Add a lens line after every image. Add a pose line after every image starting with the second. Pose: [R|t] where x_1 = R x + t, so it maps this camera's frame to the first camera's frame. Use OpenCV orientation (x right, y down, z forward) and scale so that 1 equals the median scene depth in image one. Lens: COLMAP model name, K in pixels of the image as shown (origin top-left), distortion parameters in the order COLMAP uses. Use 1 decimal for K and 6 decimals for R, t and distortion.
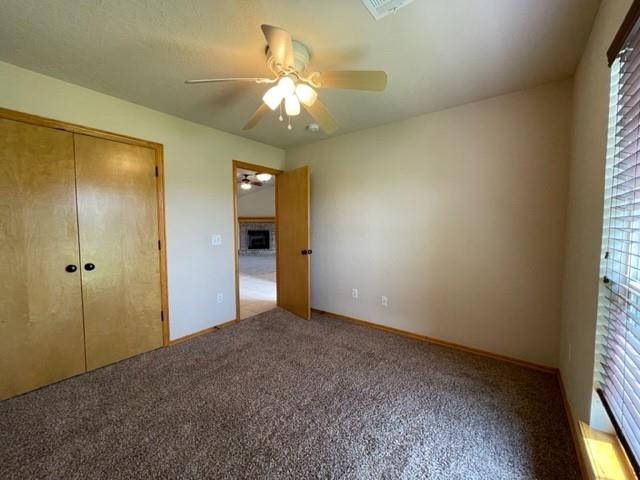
lens RADIAL K [[258.6, 0, 320.0], [0, 258.6, 240.0], [0, 0, 1]] dist [-0.003108, -0.000413]
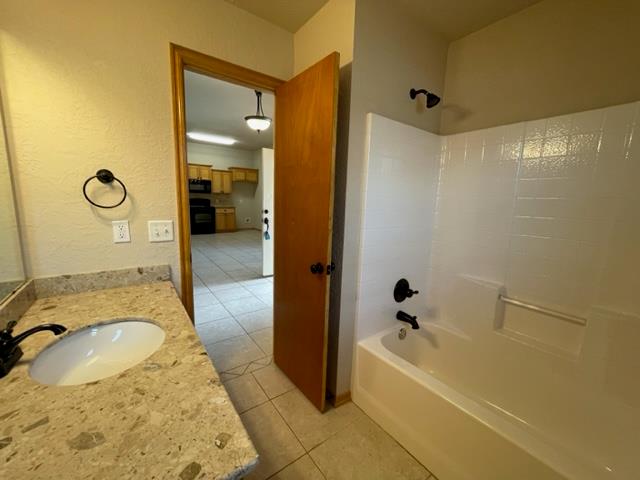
lens RADIAL K [[258.6, 0, 320.0], [0, 258.6, 240.0], [0, 0, 1]] dist [-0.003108, -0.000413]
pose [[0.275443, -0.130519, 0.952416, -0.386022], [0.020991, 0.991321, 0.129780, -0.014032], [-0.961088, -0.015755, 0.275792, 0.302022]]
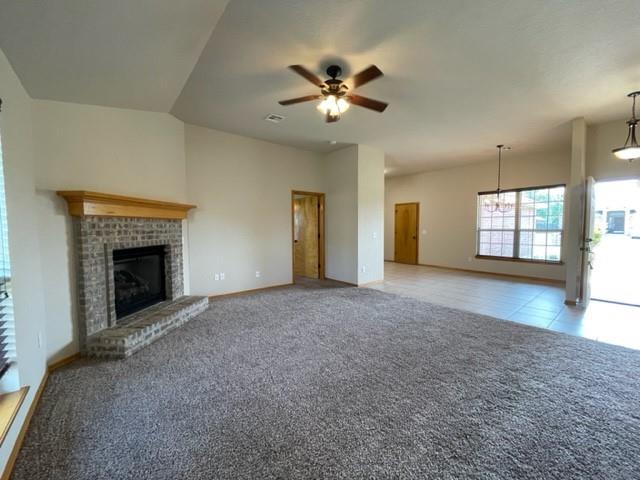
lens RADIAL K [[258.6, 0, 320.0], [0, 258.6, 240.0], [0, 0, 1]] dist [-0.003108, -0.000413]
pose [[0.225968, -0.048500, 0.972927, -0.472357], [0.059066, 0.997604, 0.036012, -0.043327], [-0.972342, 0.049329, 0.228291, 0.743365]]
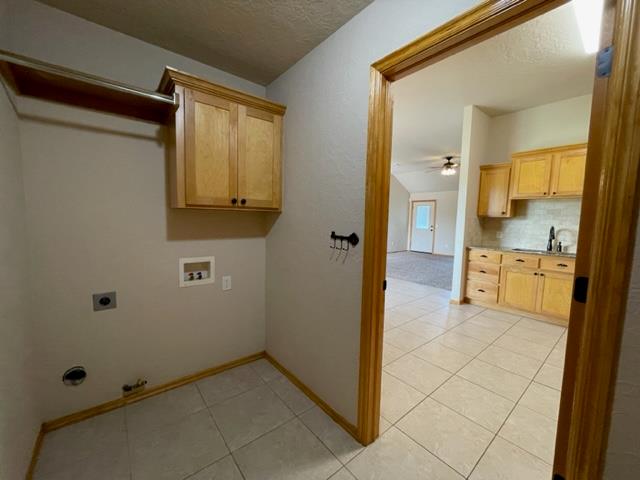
lens RADIAL K [[258.6, 0, 320.0], [0, 258.6, 240.0], [0, 0, 1]] dist [-0.003108, -0.000413]
pose [[-0.229572, 0.083194, -0.969730, 0.447069], [-0.077218, 0.991643, 0.103354, -0.043213], [0.970224, 0.098608, -0.221229, 0.638098]]
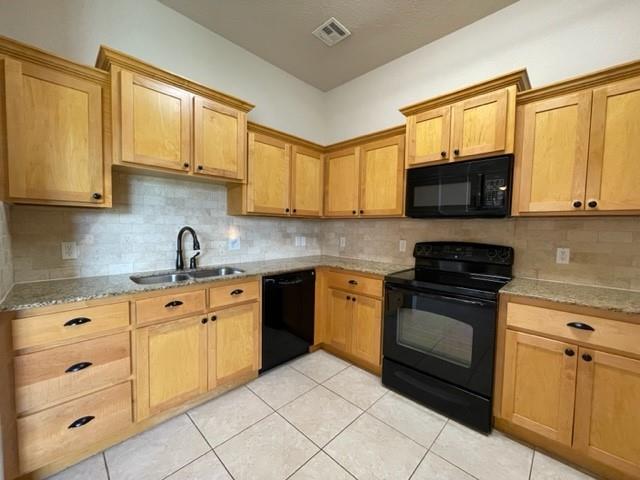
lens RADIAL K [[258.6, 0, 320.0], [0, 258.6, 240.0], [0, 0, 1]] dist [-0.003108, -0.000413]
pose [[0.993194, 0.029550, -0.112662, 0.195051], [-0.029906, 0.999552, -0.001473, -0.042630], [0.112568, 0.004832, 0.993632, 0.672009]]
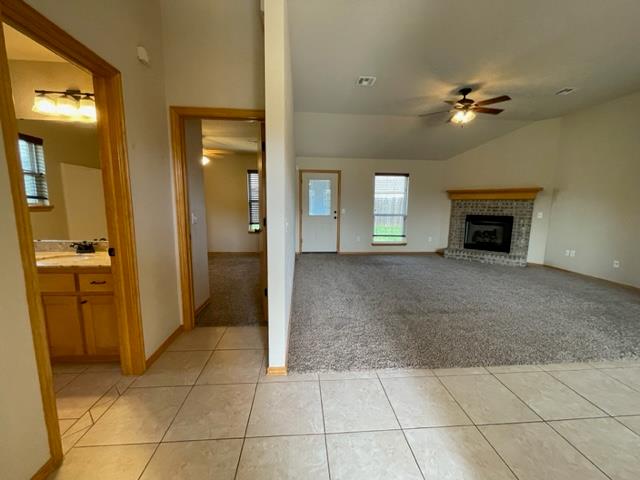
lens RADIAL K [[258.6, 0, 320.0], [0, 258.6, 240.0], [0, 0, 1]] dist [-0.003108, -0.000413]
pose [[0.669089, 0.113313, -0.734493, -0.078765], [-0.054800, 0.993140, 0.103295, -0.023159], [0.741159, -0.028864, 0.670709, 0.400814]]
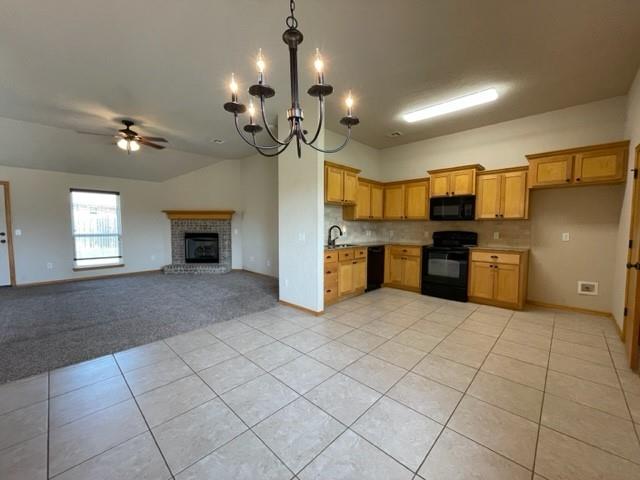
lens RADIAL K [[258.6, 0, 320.0], [0, 258.6, 240.0], [0, 0, 1]] dist [-0.003108, -0.000413]
pose [[0.994346, 0.017436, -0.104748, 0.101298], [-0.016977, 0.999842, 0.005268, -0.028256], [0.104824, -0.003460, 0.994485, 0.428750]]
